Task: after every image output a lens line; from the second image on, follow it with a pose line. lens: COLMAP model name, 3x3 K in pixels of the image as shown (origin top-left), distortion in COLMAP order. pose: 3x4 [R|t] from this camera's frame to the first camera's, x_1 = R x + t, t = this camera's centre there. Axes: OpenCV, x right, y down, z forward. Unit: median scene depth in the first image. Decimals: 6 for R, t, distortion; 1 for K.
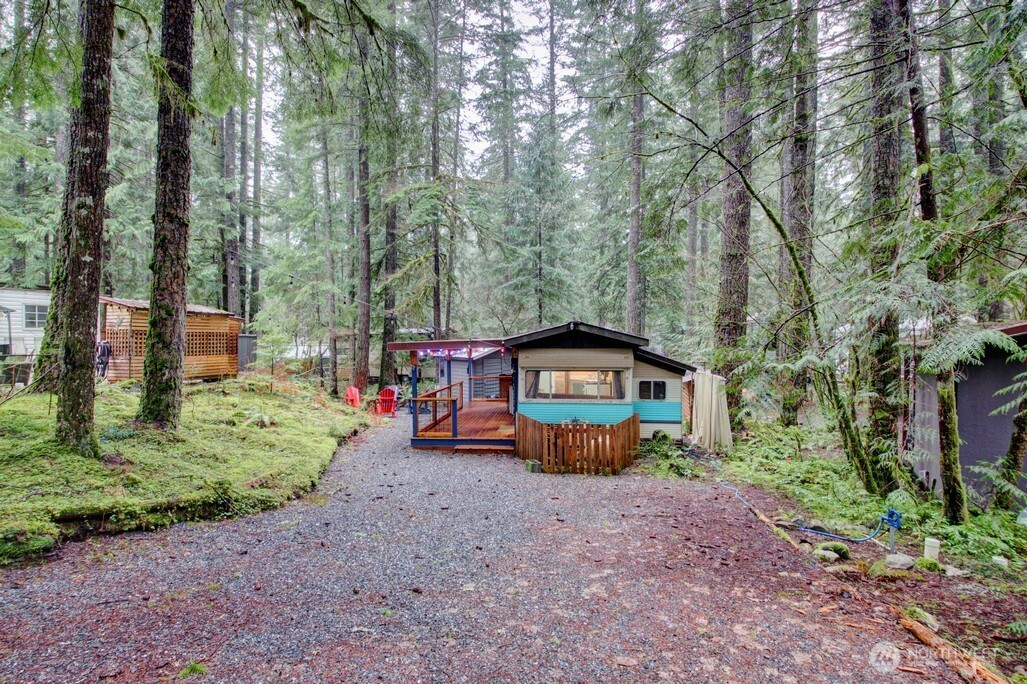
lens RADIAL K [[503.6, 0, 509.2], [0, 503.6, 346.3], [0, 0, 1]] dist [0.031299, -0.040880]
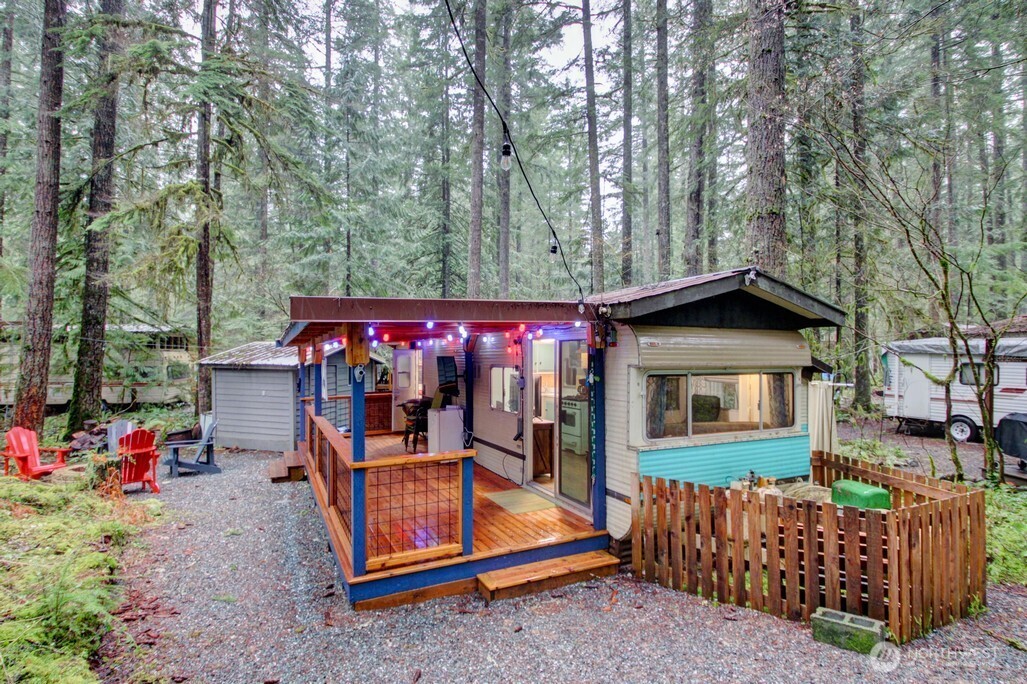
lens RADIAL K [[503.6, 0, 509.2], [0, 503.6, 346.3], [0, 0, 1]] dist [0.031299, -0.040880]
pose [[0.858171, 0.013975, 0.513175, -0.293665], [0.001593, 0.999552, -0.029884, 0.035066], [-0.513362, 0.026464, 0.857764, 0.674960]]
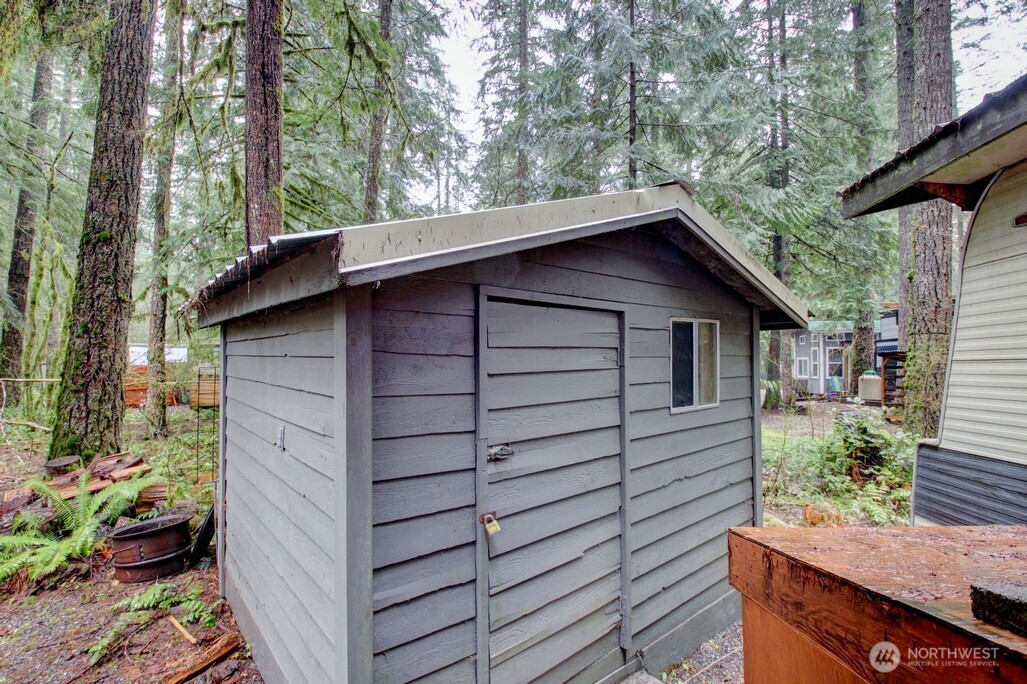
lens RADIAL K [[473.7, 0, 508.8], [0, 473.7, 347.7], [0, 0, 1]] dist [0.009047, -0.021403]
pose [[0.999851, 0.016561, 0.004770, -0.083127], [-0.016341, 0.998944, -0.042945, 0.072273], [-0.005476, 0.042860, 0.999066, 1.696845]]
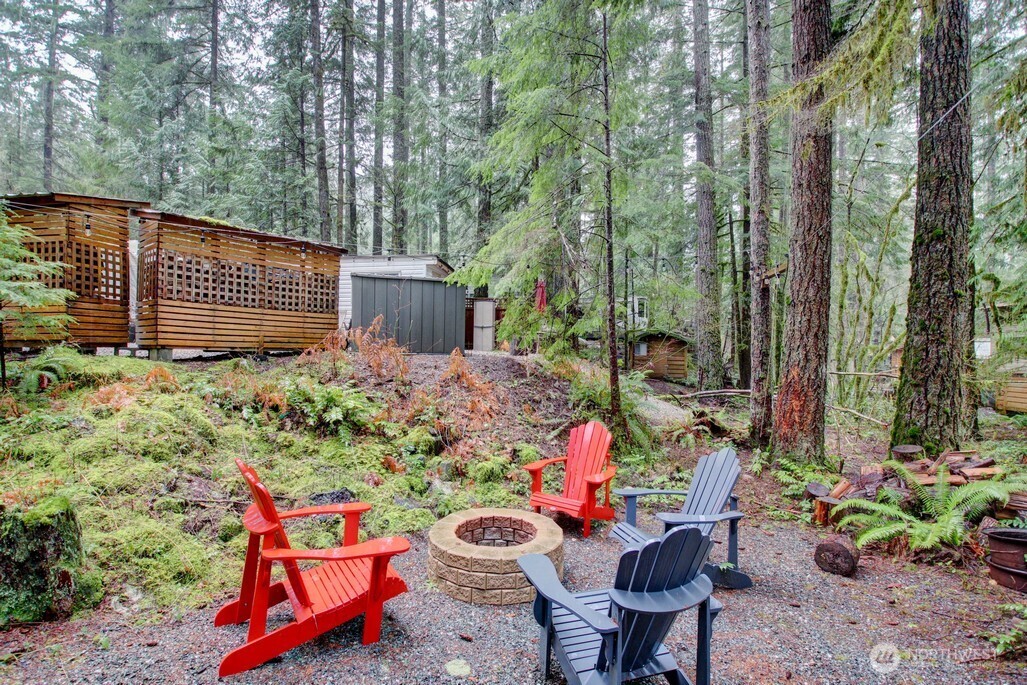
lens RADIAL K [[478.1, 0, 509.8], [0, 478.1, 347.9], [0, 0, 1]] dist [0.003268, -0.015949]
pose [[0.211701, 0.000456, -0.977334, -0.110561], [-0.021295, 0.999765, -0.004146, 0.074340], [0.977103, 0.021690, 0.211660, 1.636786]]
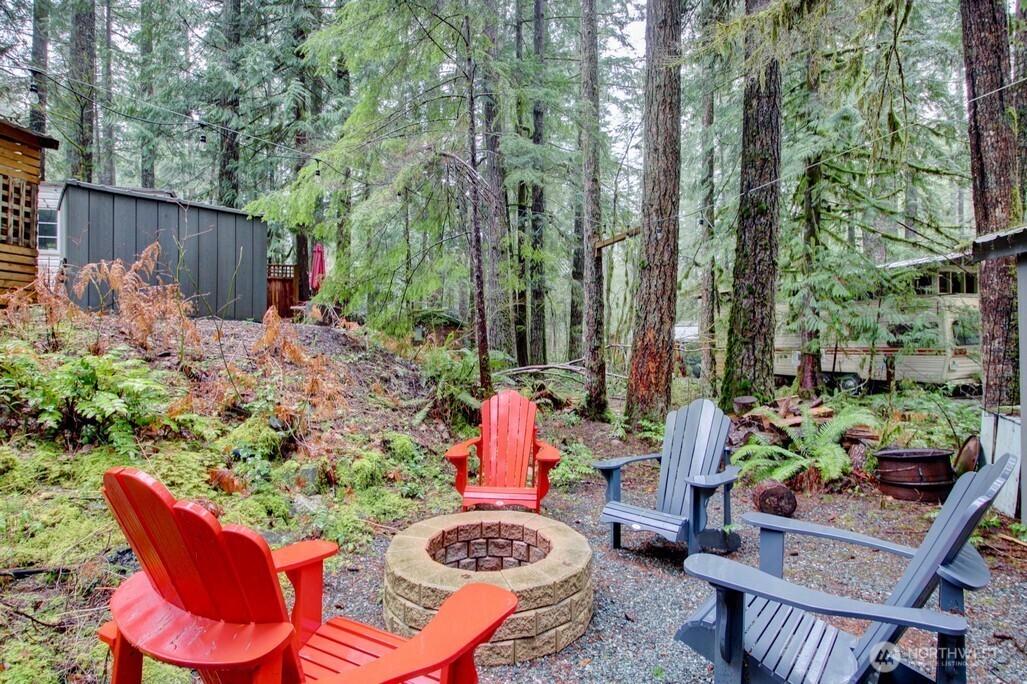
lens RADIAL K [[503.6, 0, 509.2], [0, 503.6, 346.3], [0, 0, 1]] dist [0.031299, -0.040880]
pose [[0.673314, 0.002283, -0.739353, -0.263191], [-0.004395, 0.999990, -0.000915, 0.109969], [0.739343, 0.003866, 0.673317, 1.547310]]
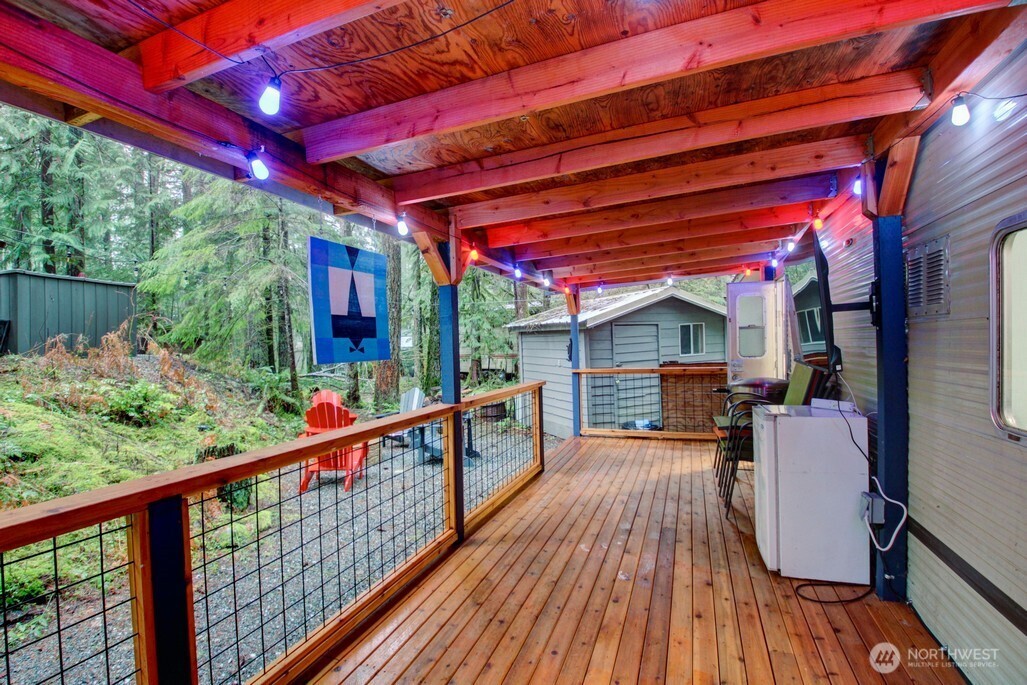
lens RADIAL K [[473.7, 0, 508.8], [0, 473.7, 348.2], [0, 0, 1]] dist [0.009047, -0.021403]
pose [[0.963022, -0.012046, -0.269155, -0.051803], [0.013500, 0.999903, 0.003552, 0.075818], [0.269086, -0.007055, 0.963090, 1.132407]]
